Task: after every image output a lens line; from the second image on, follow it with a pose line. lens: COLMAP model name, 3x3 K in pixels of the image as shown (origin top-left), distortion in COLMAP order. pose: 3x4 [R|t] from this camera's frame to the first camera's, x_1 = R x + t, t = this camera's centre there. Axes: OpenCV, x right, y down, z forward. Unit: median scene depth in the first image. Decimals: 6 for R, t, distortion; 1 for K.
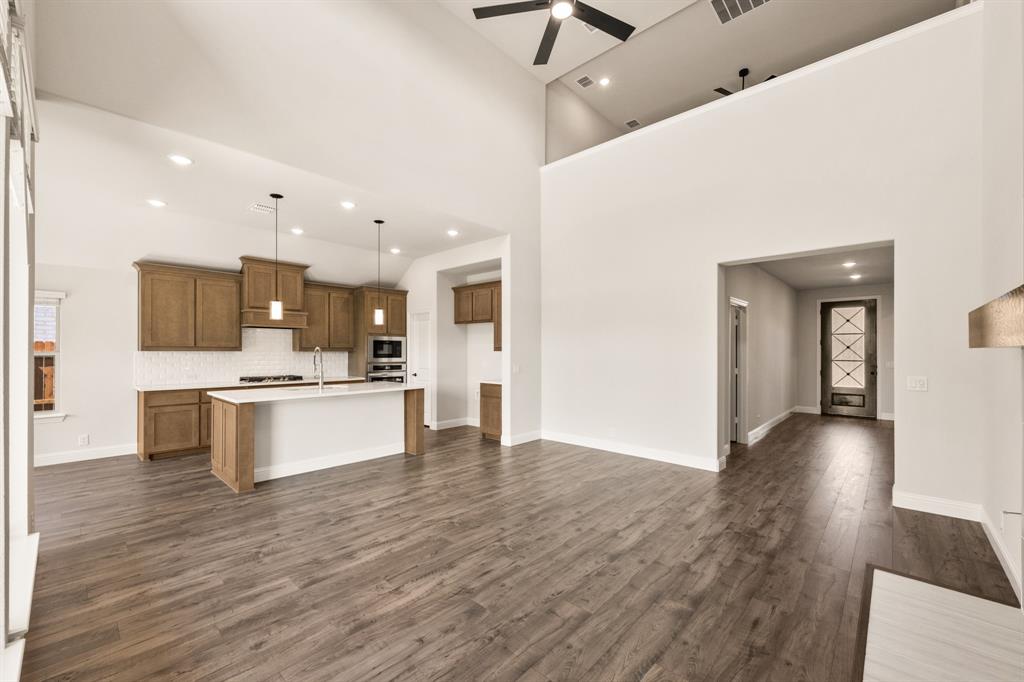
lens RADIAL K [[412.4, 0, 503.8], [0, 412.4, 350.7], [0, 0, 1]] dist [-0.001525, 0.000072]
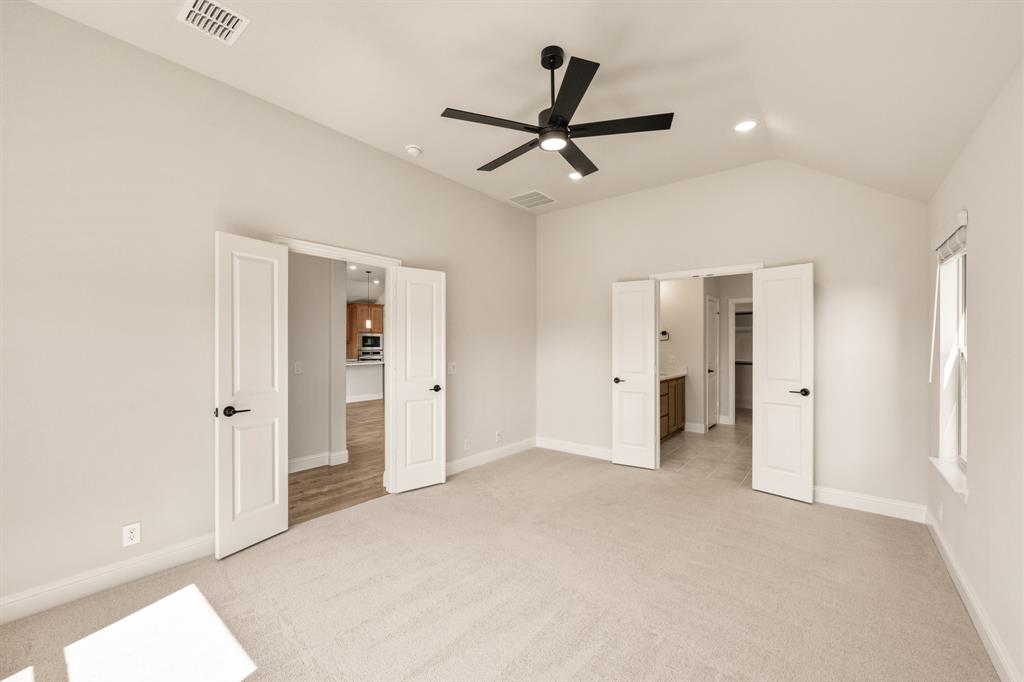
lens RADIAL K [[412.4, 0, 511.2], [0, 412.4, 342.8], [0, 0, 1]] dist [-0.001525, 0.000072]
pose [[0.996994, 0.001743, 0.077459, 0.178088], [-0.001073, 0.999962, -0.008681, 0.018410], [-0.077471, 0.008572, 0.996958, -0.831711]]
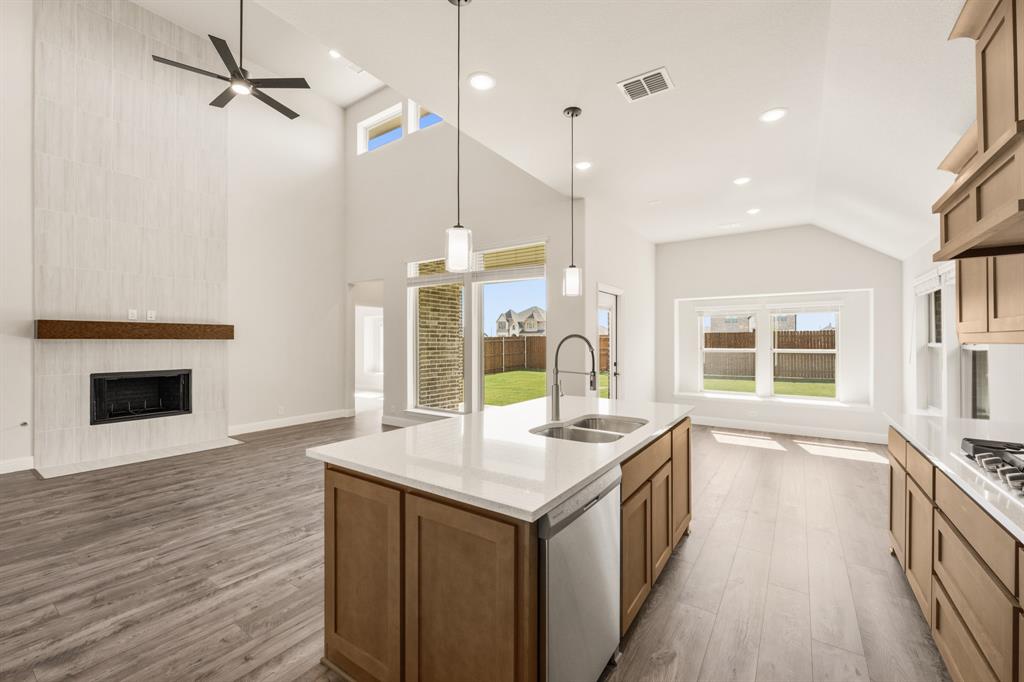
lens RADIAL K [[412.4, 0, 518.8], [0, 412.4, 340.7], [0, 0, 1]] dist [-0.001525, 0.000072]
pose [[-0.985661, -0.002542, -0.168719, -0.275048], [-0.001961, 0.999992, -0.003609, 0.001846], [0.168726, -0.003226, -0.985658, 1.281383]]
